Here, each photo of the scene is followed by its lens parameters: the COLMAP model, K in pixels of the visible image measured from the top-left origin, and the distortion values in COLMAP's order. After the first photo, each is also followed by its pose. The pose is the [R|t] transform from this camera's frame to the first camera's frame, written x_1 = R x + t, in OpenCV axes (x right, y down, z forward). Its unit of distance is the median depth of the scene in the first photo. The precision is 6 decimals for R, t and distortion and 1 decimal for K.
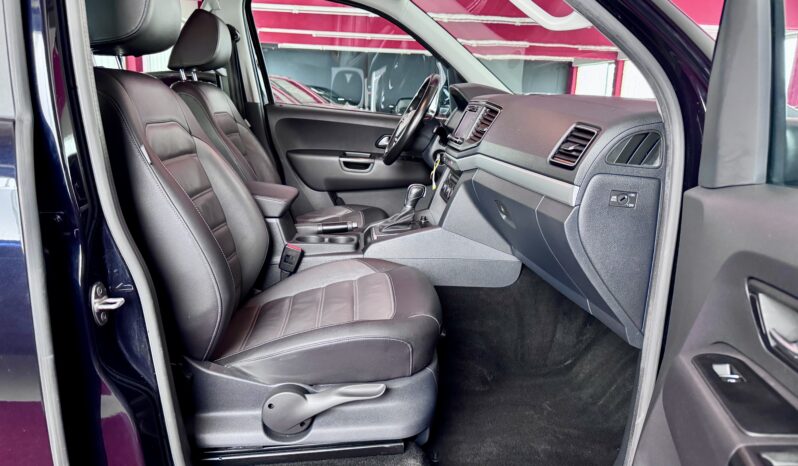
lens RADIAL K [[558.8, 0, 399.0], [0, 558.8, 233.0], [0, 0, 1]] dist [0.084312, -0.002857]
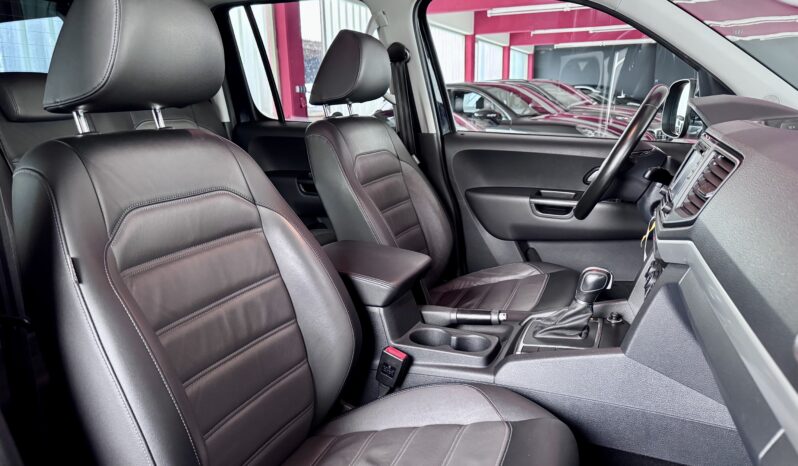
lens RADIAL K [[558.8, 0, 399.0], [0, 558.8, 233.0], [0, 0, 1]] dist [0.084312, -0.002857]
pose [[0.888547, 0.043774, -0.456692, 0.095463], [-0.045773, 0.998929, 0.006691, -0.093550], [0.456496, 0.014959, 0.889600, 0.263508]]
